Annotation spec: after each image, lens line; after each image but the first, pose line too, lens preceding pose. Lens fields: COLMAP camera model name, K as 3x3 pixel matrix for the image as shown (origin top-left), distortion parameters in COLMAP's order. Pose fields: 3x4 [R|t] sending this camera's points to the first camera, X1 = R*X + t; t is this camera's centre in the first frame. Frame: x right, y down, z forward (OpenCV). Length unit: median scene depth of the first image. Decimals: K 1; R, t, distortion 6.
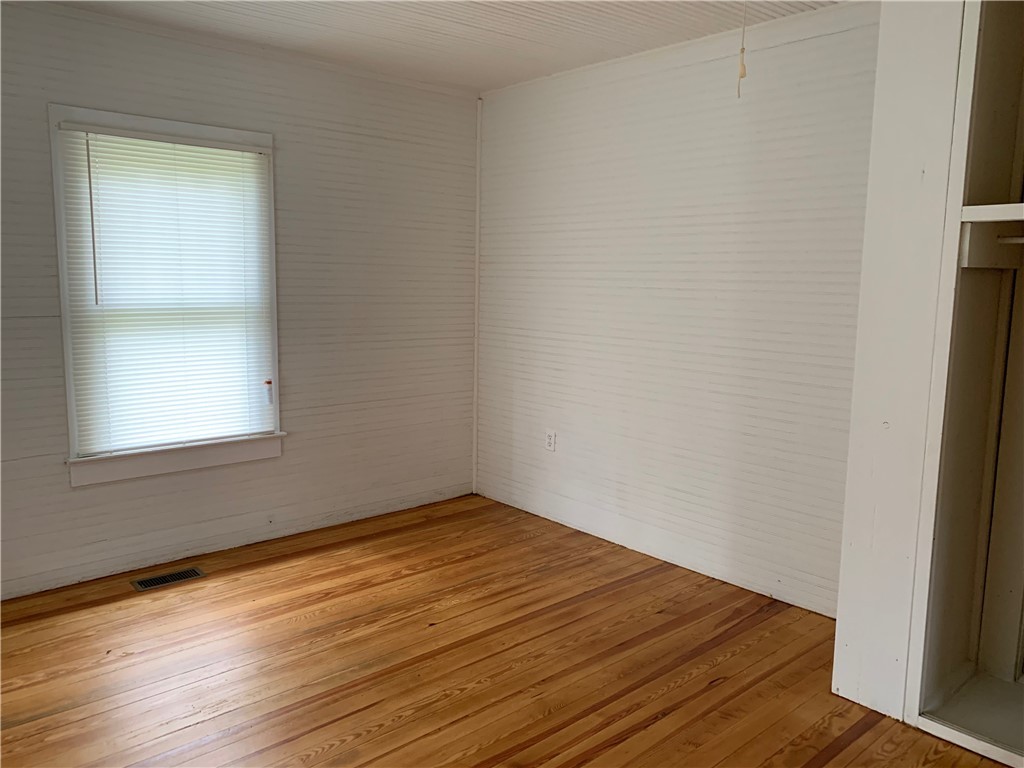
lens RADIAL K [[788.8, 0, 483.6], [0, 788.8, 374.9], [0, 0, 1]] dist [0.101215, -0.187794]
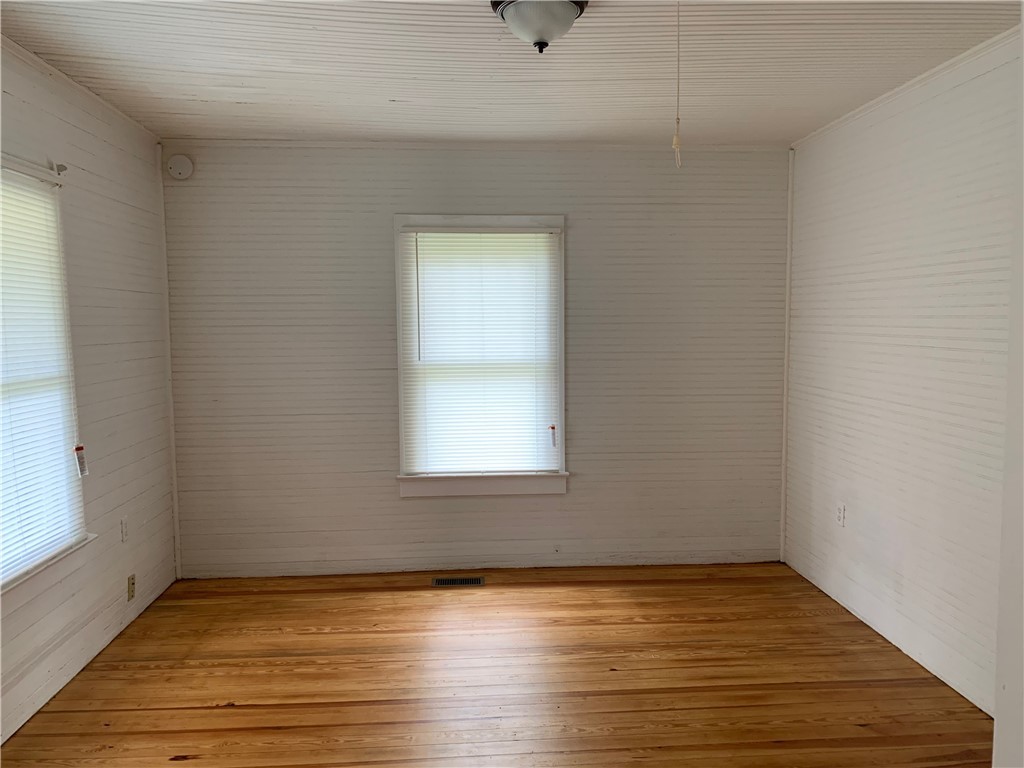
lens RADIAL K [[791.8, 0, 514.4], [0, 791.8, 369.8], [0, 0, 1]] dist [0.082719, -0.113780]
pose [[0.790663, 0.019613, -0.611937, 0.394252], [-0.057344, 0.997465, -0.042123, -0.023354], [0.609560, 0.068396, 0.789784, 0.053169]]
